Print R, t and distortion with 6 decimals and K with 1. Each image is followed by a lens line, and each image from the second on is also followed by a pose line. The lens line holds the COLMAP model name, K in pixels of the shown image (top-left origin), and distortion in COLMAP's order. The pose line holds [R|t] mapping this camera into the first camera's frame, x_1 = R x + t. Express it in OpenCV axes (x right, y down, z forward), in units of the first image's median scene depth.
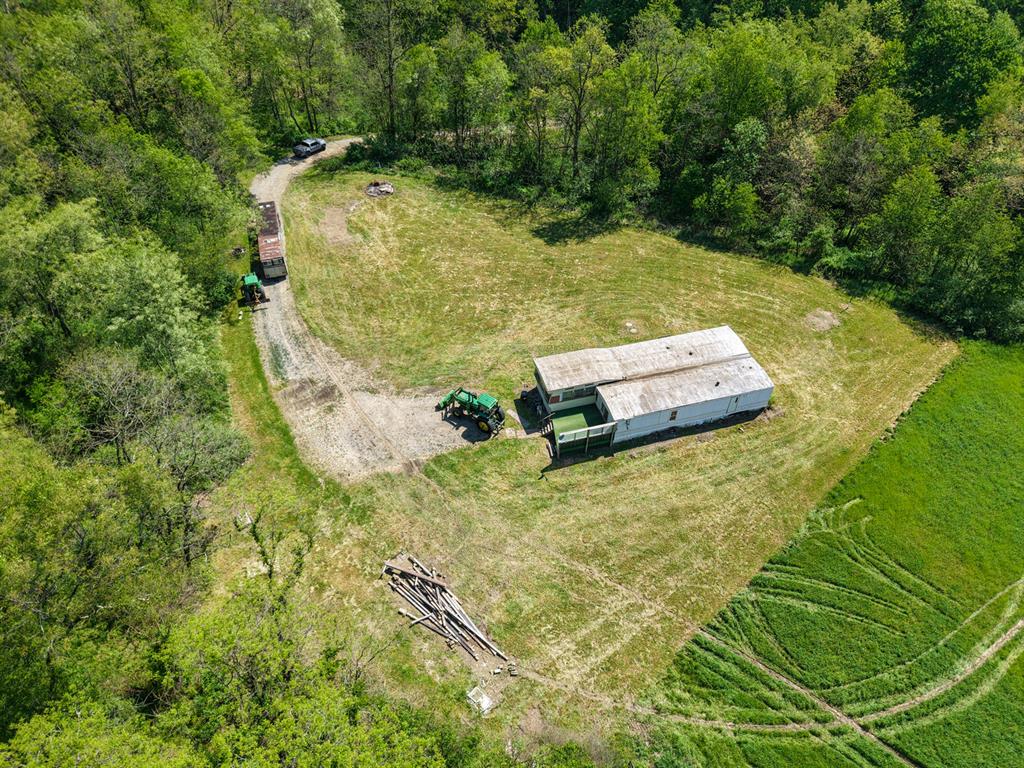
lens RADIAL K [[692.0, 0, 521.5], [0, 692.0, 382.5], [0, 0, 1]] dist [-0.002236, -0.002578]
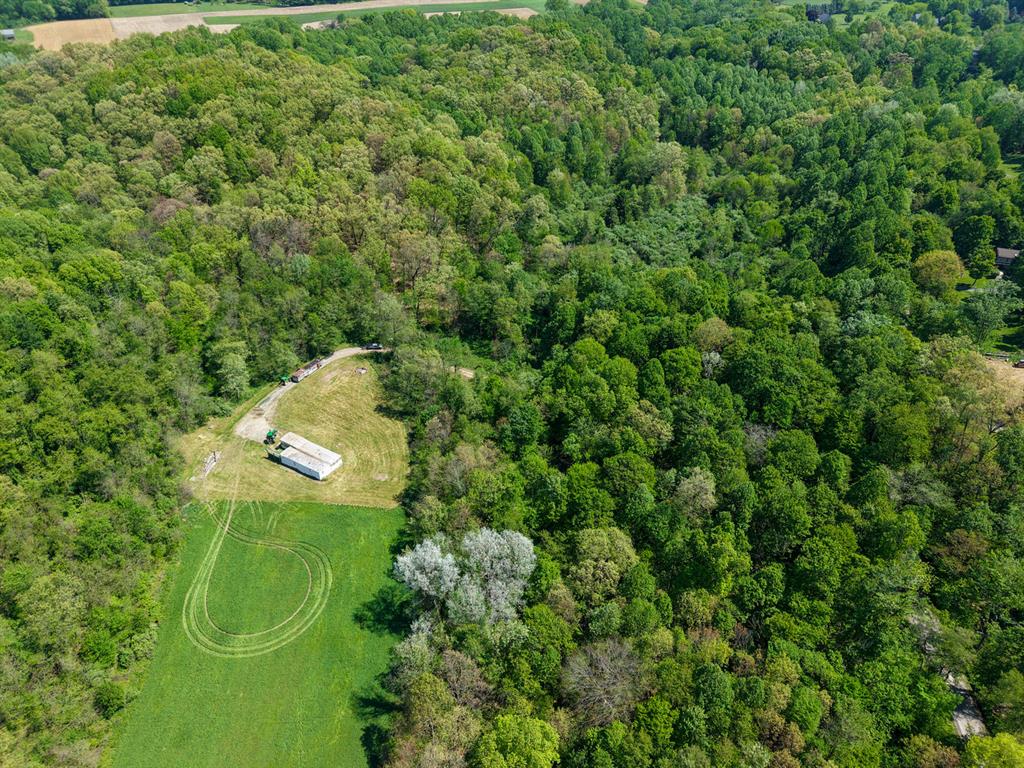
lens RADIAL K [[692.0, 0, 521.5], [0, 692.0, 382.5], [0, 0, 1]] dist [-0.002236, -0.002578]
pose [[0.681058, 0.394286, -0.617008, 2.612012], [-0.508146, 0.861206, -0.010559, -0.733494], [0.527208, 0.320722, 0.786886, -1.043024]]
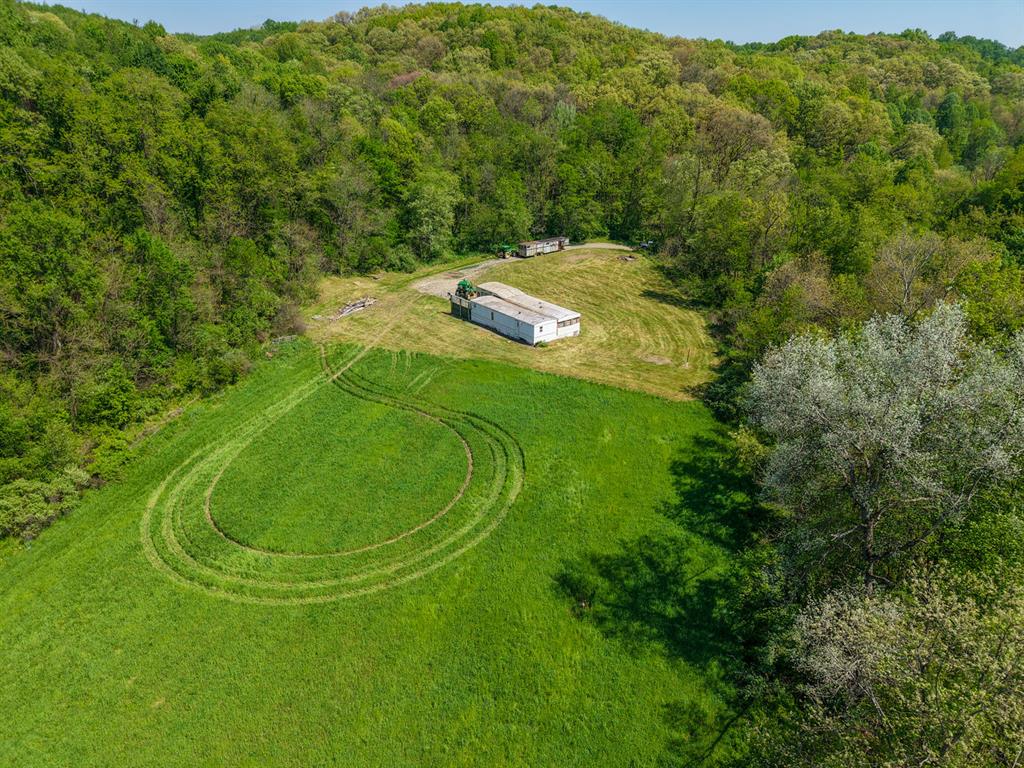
lens RADIAL K [[692.0, 0, 521.5], [0, 692.0, 382.5], [0, 0, 1]] dist [-0.002236, -0.002578]
pose [[0.379859, 0.351965, -0.855469, 1.628582], [-0.645414, 0.763339, 0.027473, 0.073321], [0.662682, 0.541696, 0.517125, 0.241946]]
